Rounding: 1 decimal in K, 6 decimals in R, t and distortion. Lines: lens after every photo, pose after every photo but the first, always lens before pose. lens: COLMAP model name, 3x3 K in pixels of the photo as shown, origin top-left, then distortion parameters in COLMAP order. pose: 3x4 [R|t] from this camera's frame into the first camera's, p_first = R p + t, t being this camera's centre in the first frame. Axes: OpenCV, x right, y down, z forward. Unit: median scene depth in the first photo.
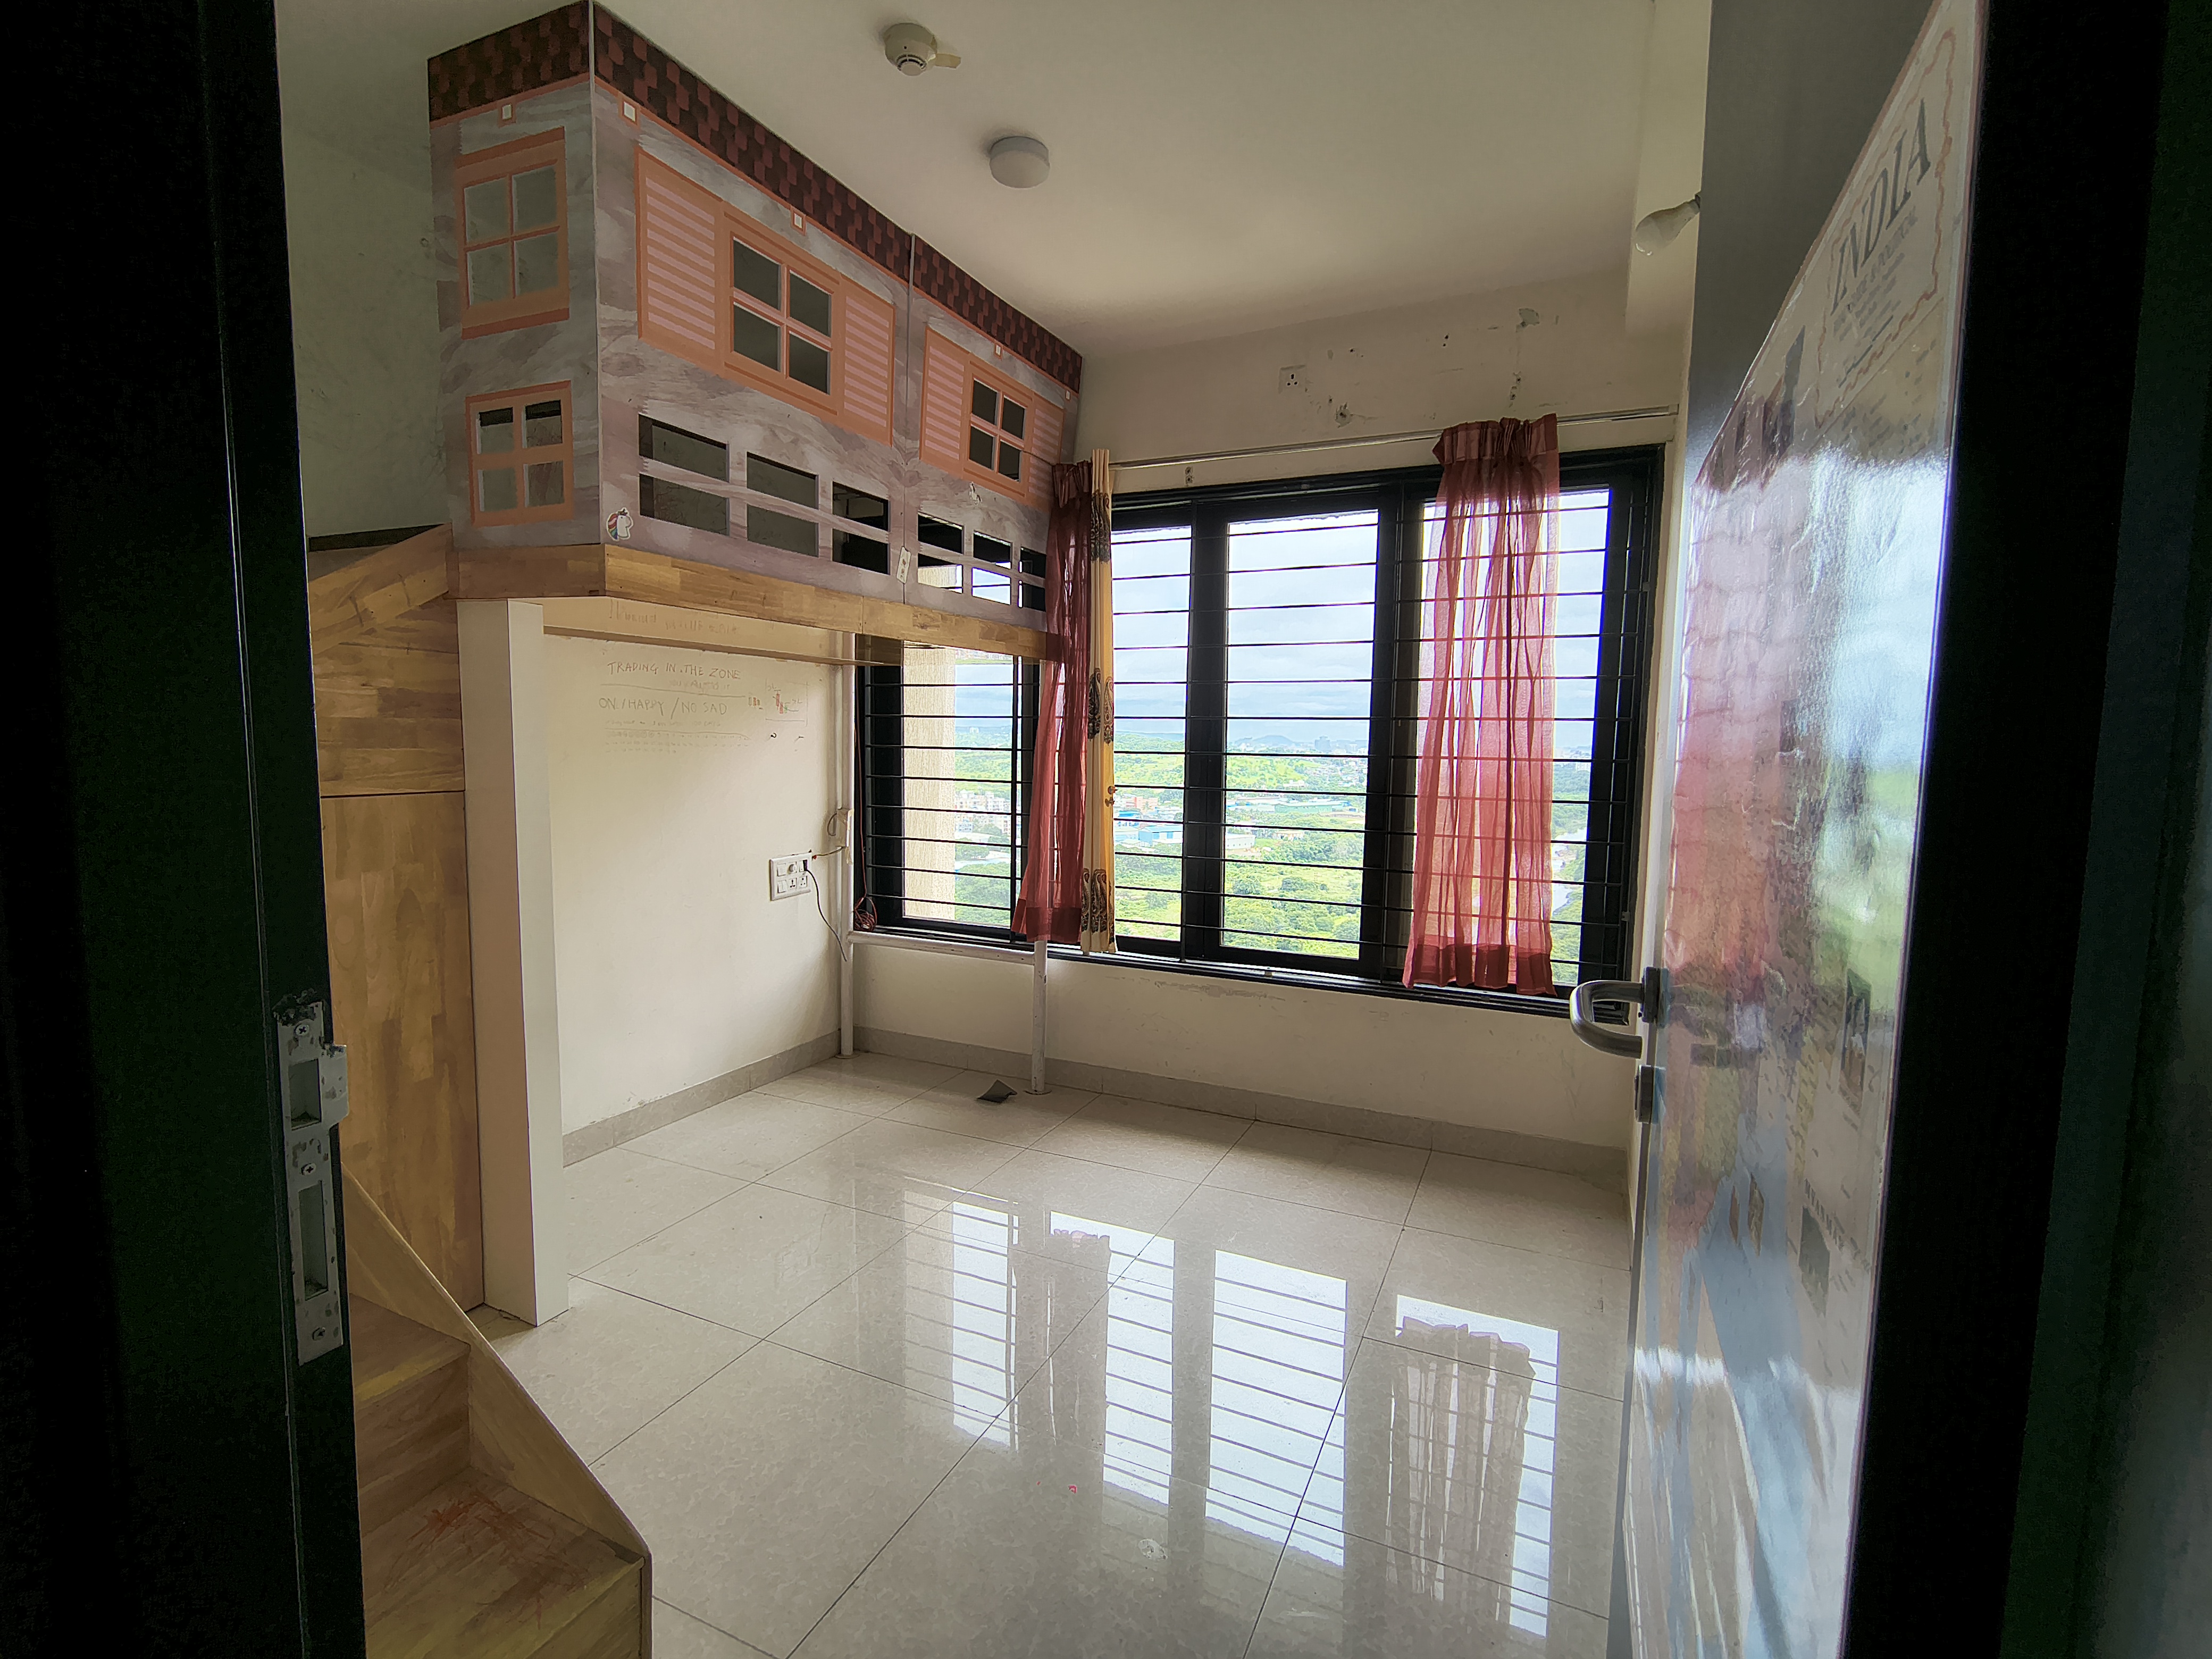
lens RADIAL K [[1073.3, 0, 1046.5], [0, 1073.3, 831.9], [0, 0, 1]] dist [0.001155, 0.000182]
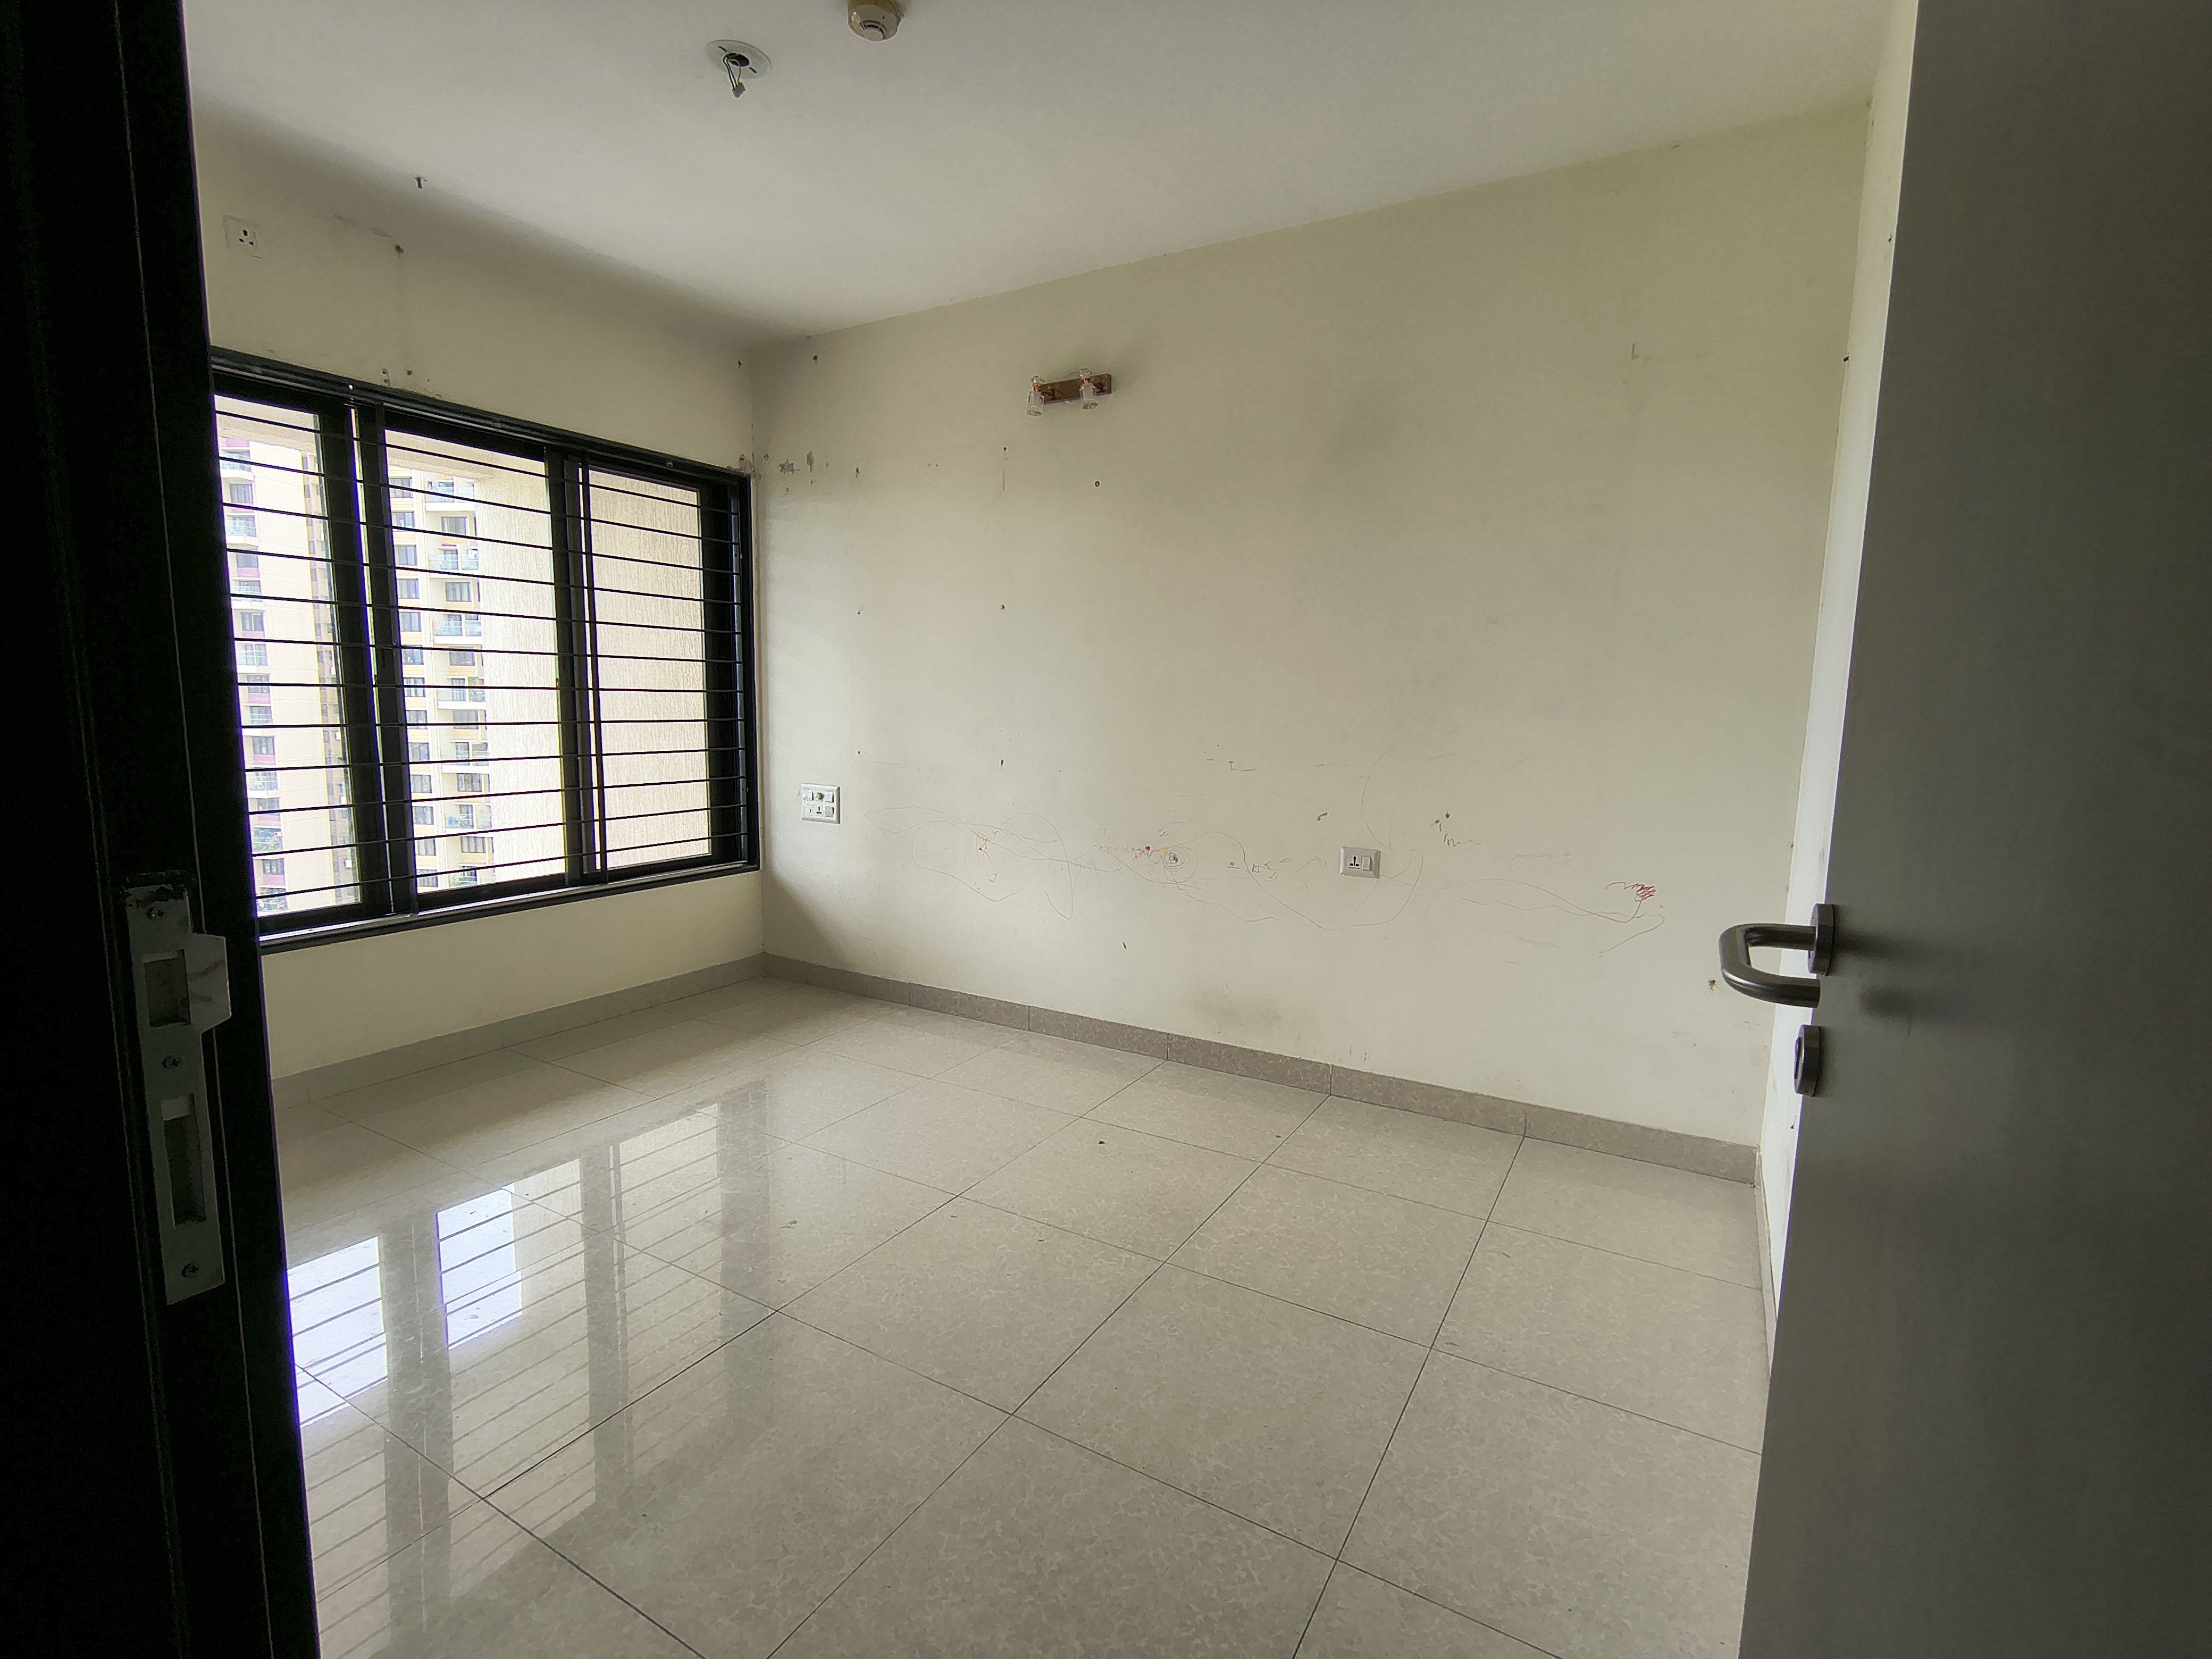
lens RADIAL K [[1073.3, 0, 1046.5], [0, 1073.3, 831.9], [0, 0, 1]] dist [0.001155, 0.000182]
pose [[0.094780, -0.143118, 0.985157, -0.774767], [0.063318, 0.988475, 0.137508, -0.045724], [-0.993483, 0.049345, 0.102749, 0.398247]]
